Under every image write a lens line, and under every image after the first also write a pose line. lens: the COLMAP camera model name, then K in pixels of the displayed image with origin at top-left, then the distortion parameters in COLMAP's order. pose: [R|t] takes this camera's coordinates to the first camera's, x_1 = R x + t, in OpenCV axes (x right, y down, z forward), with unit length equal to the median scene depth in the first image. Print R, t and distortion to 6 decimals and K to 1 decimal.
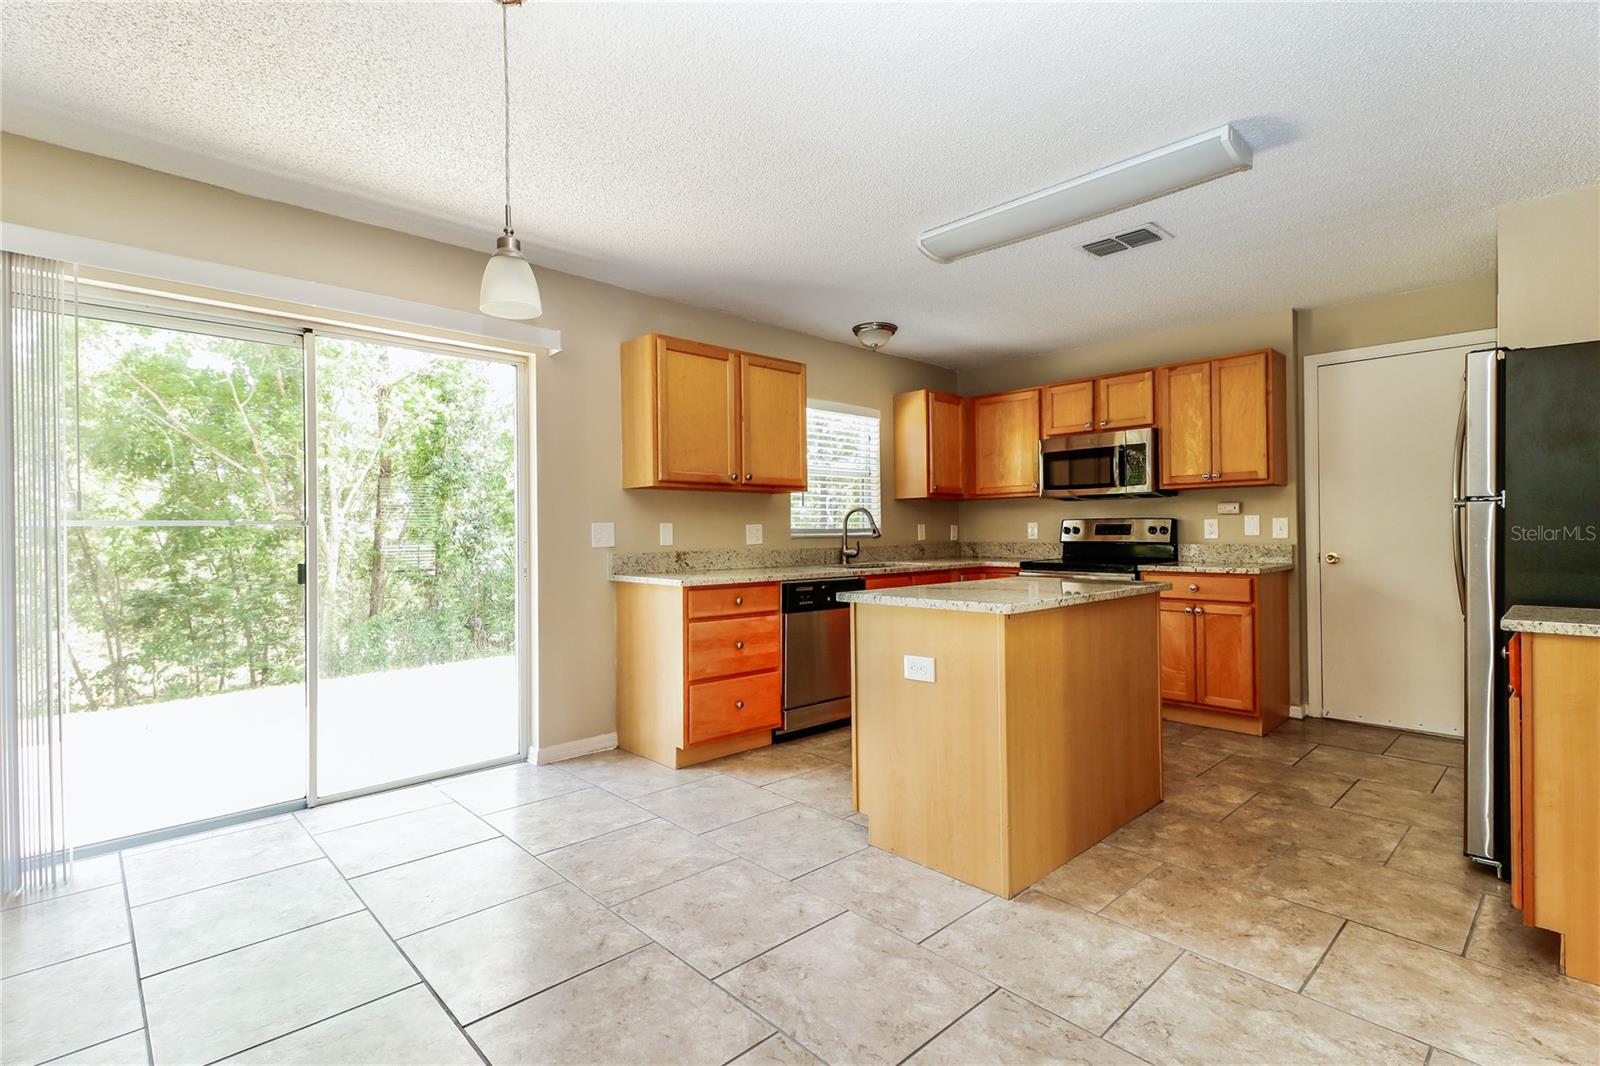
lens RADIAL K [[762.3, 0, 800.0], [0, 762.3, 533.0], [0, 0, 1]] dist [0.001580, 0.000162]
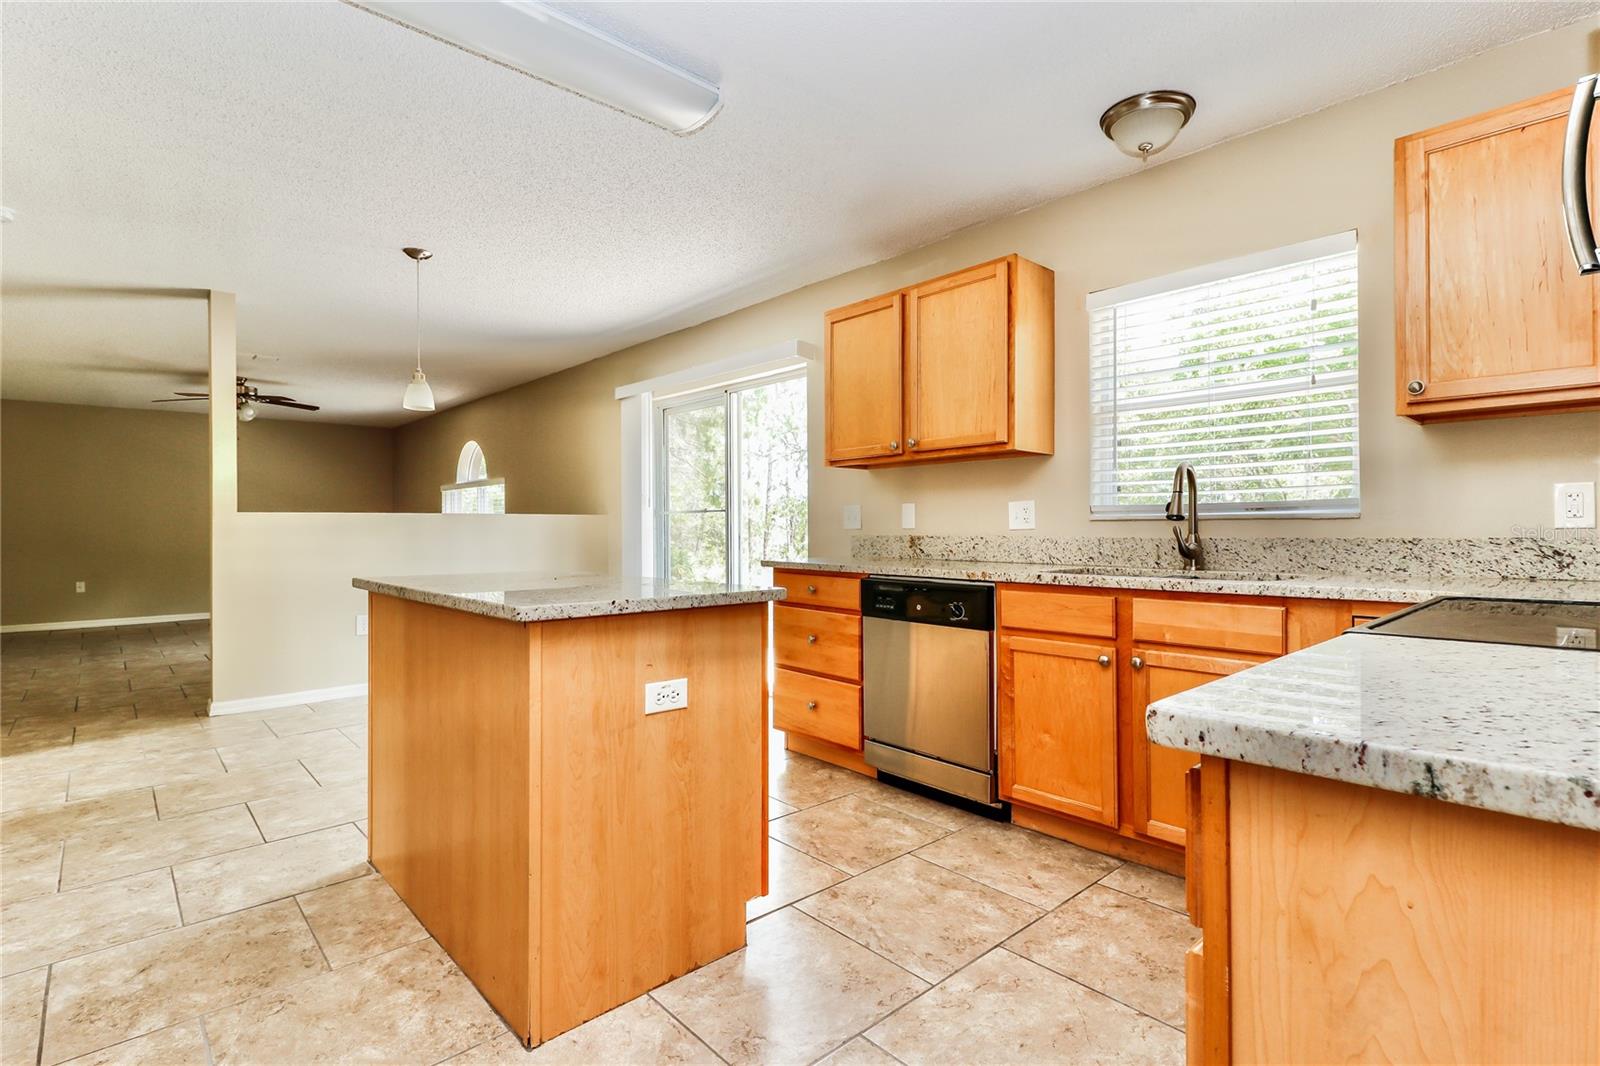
lens RADIAL K [[763.7, 0, 800.0], [0, 763.7, 533.0], [0, 0, 1]] dist [0.001413, -0.006280]
pose [[-0.018359, 0.013598, -0.999739, 0.669628], [0.001549, 0.999907, 0.013572, 0.008511], [0.999830, -0.001300, -0.018378, 0.826434]]
